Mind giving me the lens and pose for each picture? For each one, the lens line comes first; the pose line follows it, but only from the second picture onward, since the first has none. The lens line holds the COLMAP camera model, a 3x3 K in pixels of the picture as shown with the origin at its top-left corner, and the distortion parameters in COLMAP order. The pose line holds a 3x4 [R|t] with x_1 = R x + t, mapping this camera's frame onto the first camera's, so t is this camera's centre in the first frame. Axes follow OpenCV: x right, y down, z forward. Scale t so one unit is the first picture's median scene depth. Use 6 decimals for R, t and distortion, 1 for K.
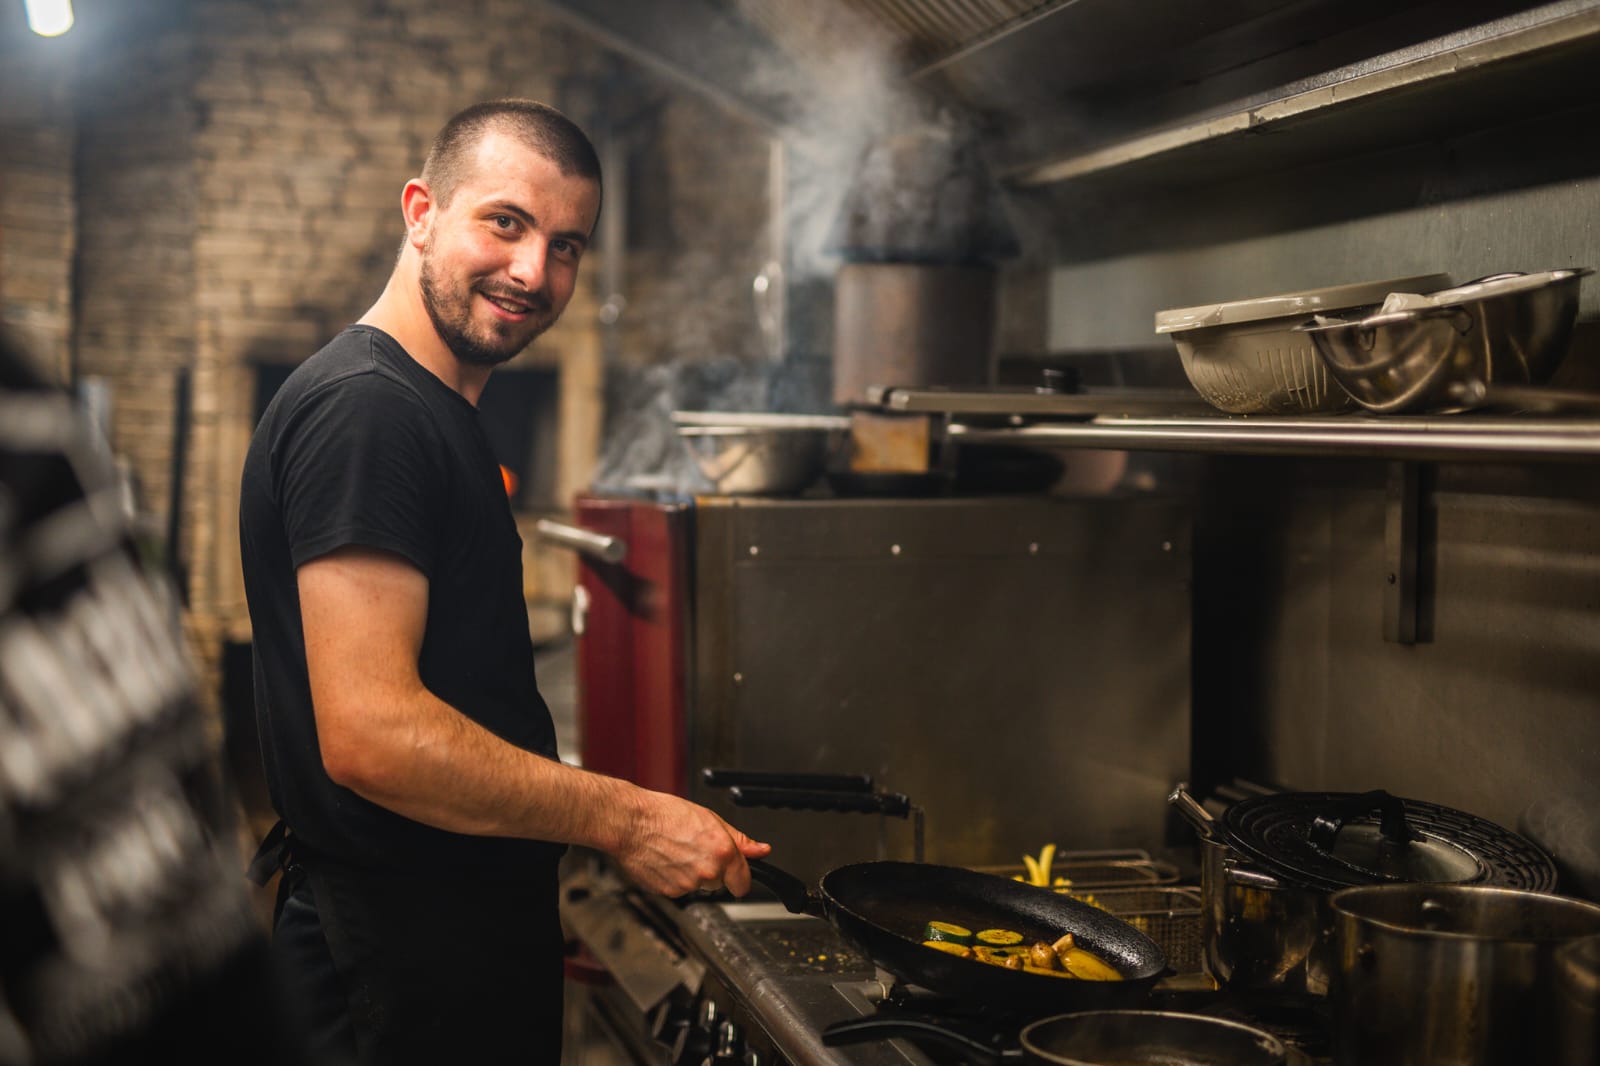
lens RADIAL K [[2460.5, 0, 800.0], [0, 2460.5, 533.0], [0, 0, 1]] dist [0.017677, -0.008502]
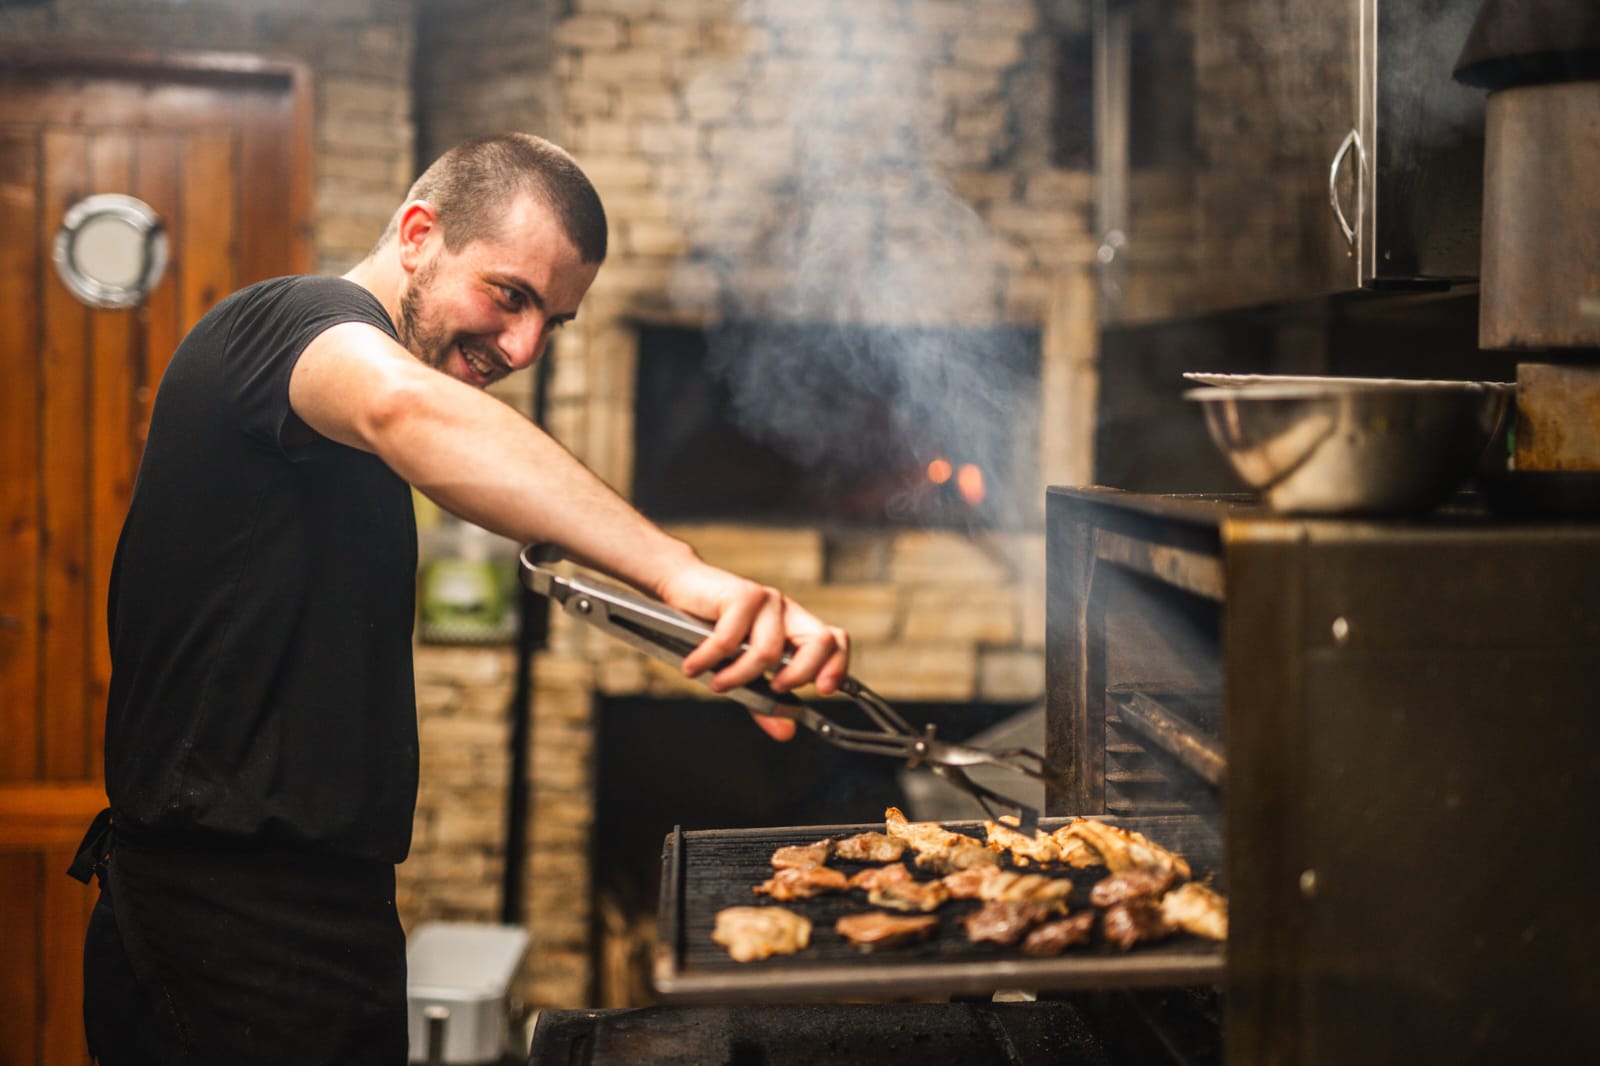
lens RADIAL K [[2460.5, 0, 800.0], [0, 2460.5, 533.0], [0, 0, 1]] dist [0.017677, -0.008502]
pose [[0.977115, 0.002545, -0.212696, -0.011214], [-0.002156, 0.999996, 0.002061, -0.007556], [0.212700, -0.001555, 0.977116, 0.275599]]
